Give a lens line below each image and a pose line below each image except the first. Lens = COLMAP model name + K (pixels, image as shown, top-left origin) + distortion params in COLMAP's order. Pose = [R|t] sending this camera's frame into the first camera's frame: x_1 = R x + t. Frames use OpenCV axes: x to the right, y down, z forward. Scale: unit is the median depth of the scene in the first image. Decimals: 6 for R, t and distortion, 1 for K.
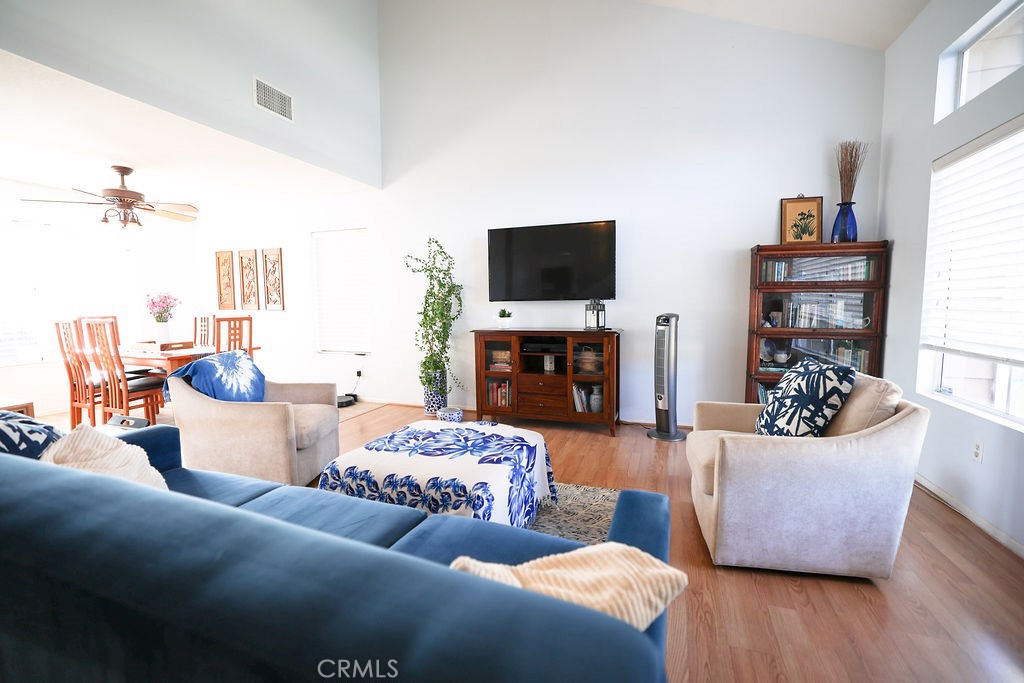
lens RADIAL K [[439.3, 0, 511.3], [0, 439.3, 341.1], [0, 0, 1]] dist [-0.029313, 0.006383]
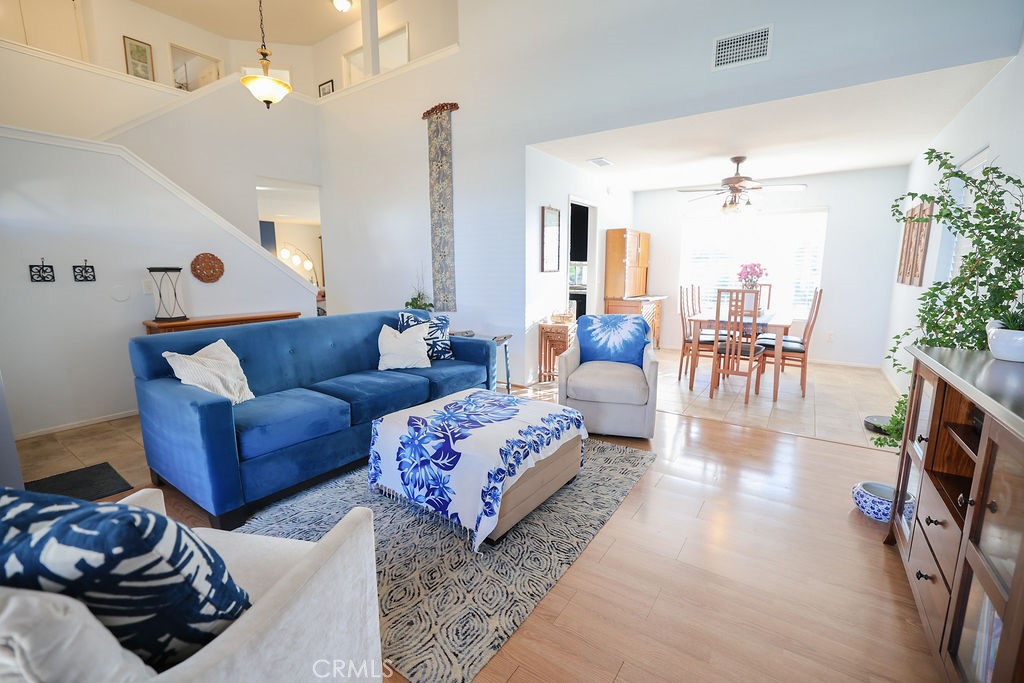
lens RADIAL K [[439.3, 0, 511.3], [0, 439.3, 340.1], [0, 0, 1]] dist [-0.029313, 0.006383]
pose [[-0.252326, 0.160276, -0.954276, 0.521060], [-0.087867, 0.978318, 0.187547, -0.091390], [0.963645, 0.131172, -0.232772, 0.827896]]
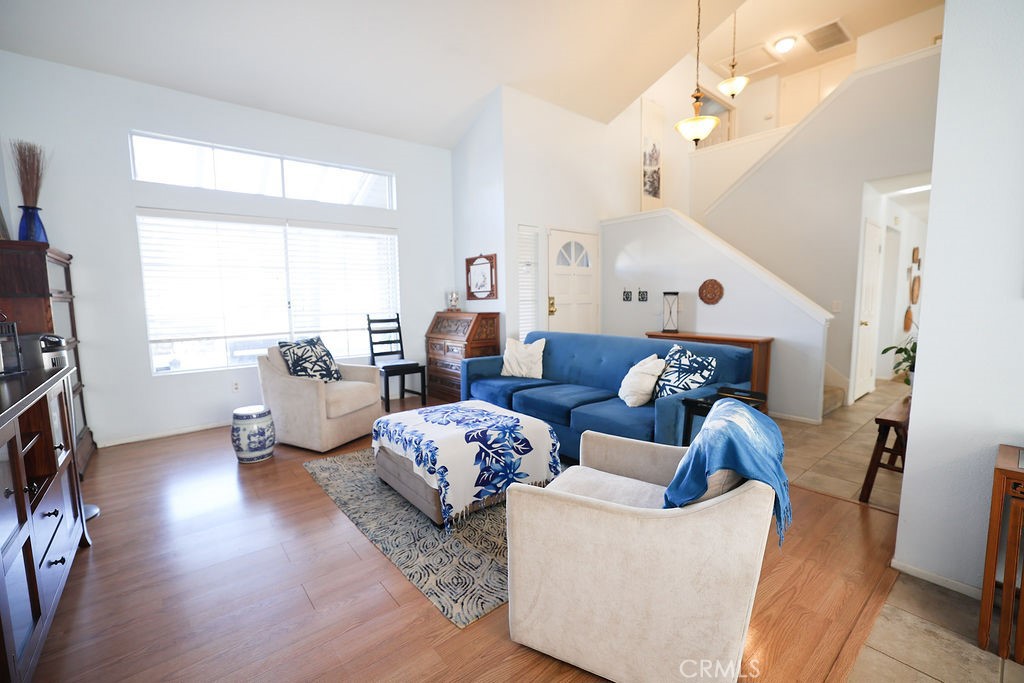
lens RADIAL K [[439.3, 0, 514.1], [0, 439.3, 336.2], [0, 0, 1]] dist [-0.029313, 0.006383]
pose [[-0.860785, -0.031242, 0.508009, -0.579870], [0.063421, 0.983751, 0.167961, -0.123948], [-0.505002, 0.176796, -0.844817, 1.233506]]
